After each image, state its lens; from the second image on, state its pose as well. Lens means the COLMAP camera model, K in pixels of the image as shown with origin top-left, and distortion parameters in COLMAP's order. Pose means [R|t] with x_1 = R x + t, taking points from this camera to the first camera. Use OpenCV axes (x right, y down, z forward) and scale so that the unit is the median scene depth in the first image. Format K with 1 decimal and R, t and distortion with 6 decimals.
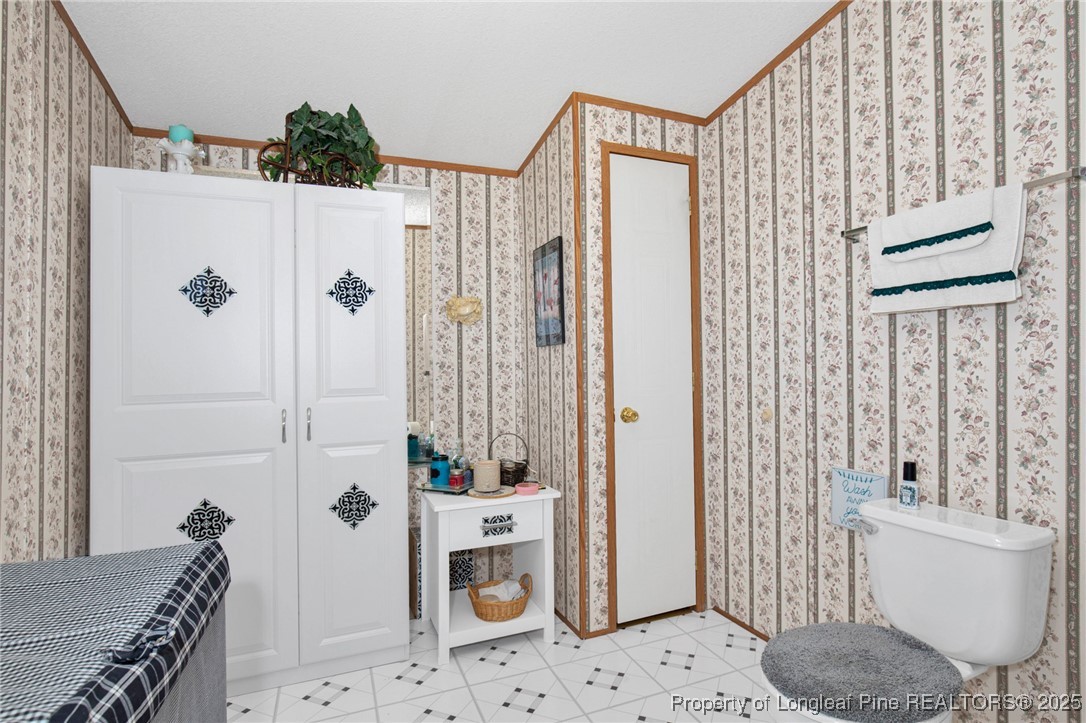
lens RADIAL K [[540.7, 0, 545.4], [0, 540.7, 364.0], [0, 0, 1]] dist [-0.015204, -0.001936]
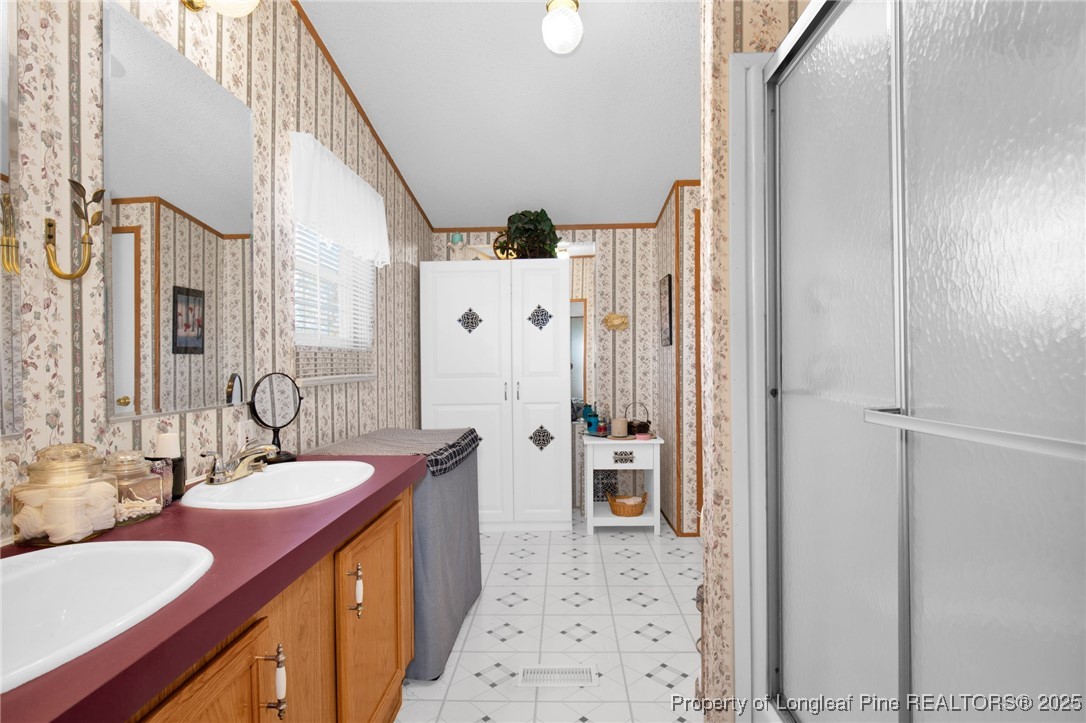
lens RADIAL K [[540.7, 0, 543.7], [0, 540.7, 360.1], [0, 0, 1]] dist [-0.015204, -0.001936]
pose [[0.911526, 0.006072, -0.411198, 0.343433], [-0.000122, 0.999895, 0.014496, -0.017370], [0.411243, -0.013163, 0.911431, -0.554858]]
